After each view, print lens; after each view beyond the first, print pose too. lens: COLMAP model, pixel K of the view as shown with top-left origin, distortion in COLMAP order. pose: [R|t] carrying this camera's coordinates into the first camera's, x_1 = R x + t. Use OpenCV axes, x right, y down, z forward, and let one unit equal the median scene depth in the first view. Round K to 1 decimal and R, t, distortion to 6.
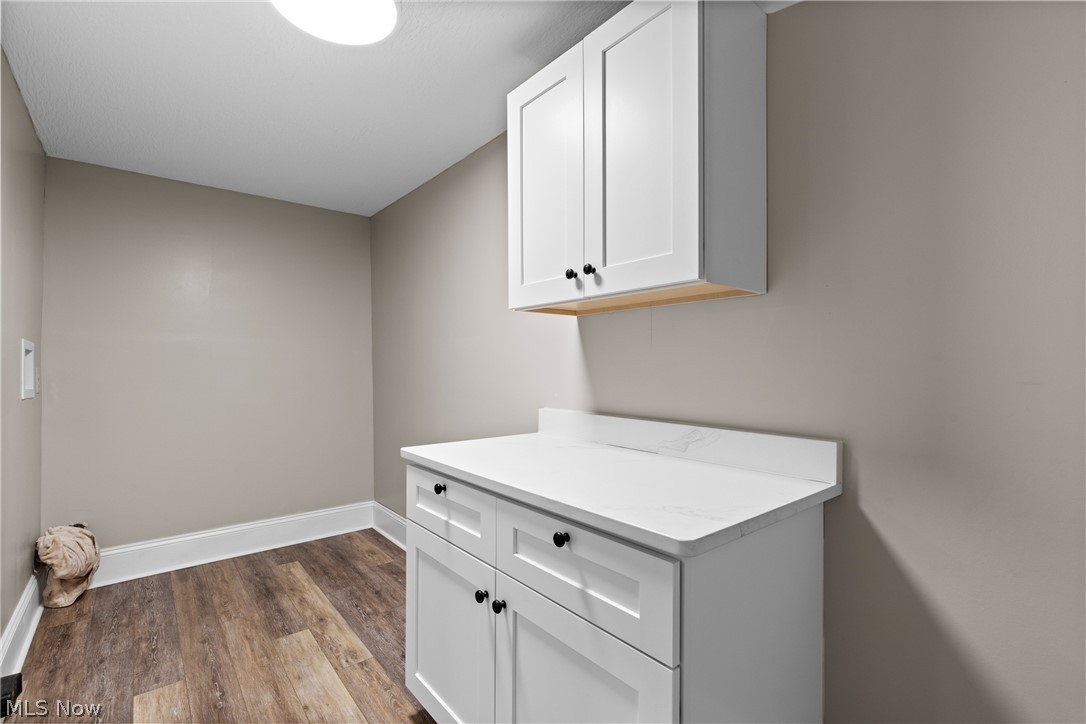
lens RADIAL K [[488.7, 0, 542.5], [0, 488.7, 364.8], [0, 0, 1]] dist [0.009600, -0.001948]
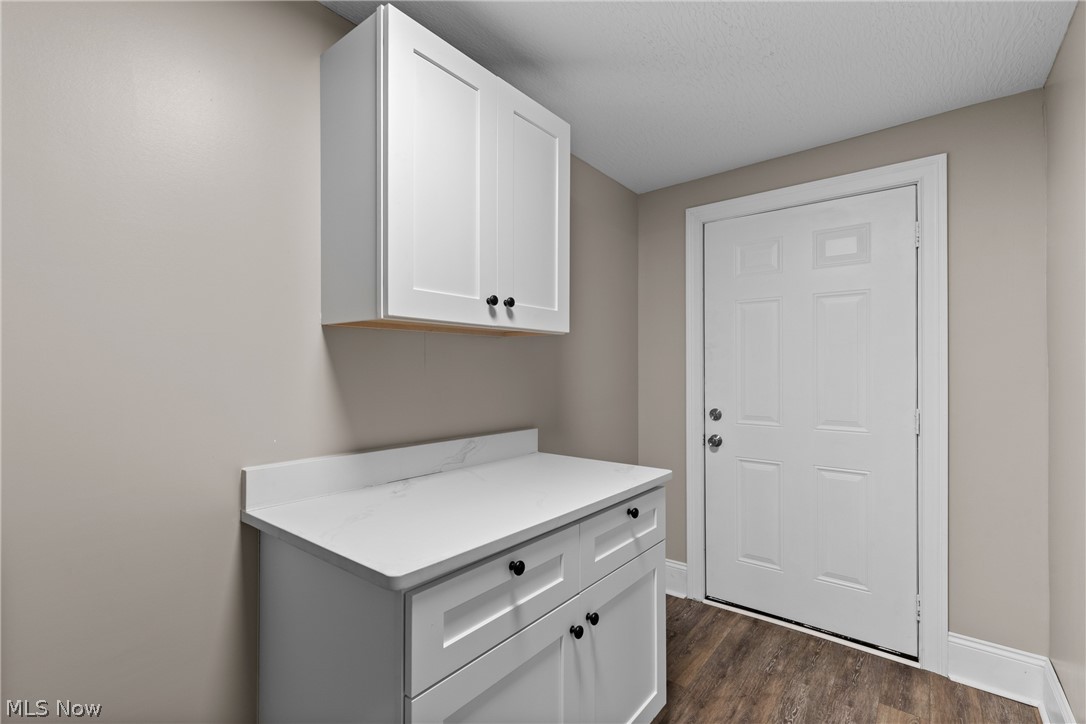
lens RADIAL K [[488.7, 0, 542.5], [0, 488.7, 364.8], [0, 0, 1]] dist [0.009600, -0.001948]
pose [[-0.204833, 0.008245, 0.978762, -0.952445], [-0.003080, 0.999954, -0.009069, -0.046929], [-0.978792, -0.004872, -0.204798, 1.125482]]
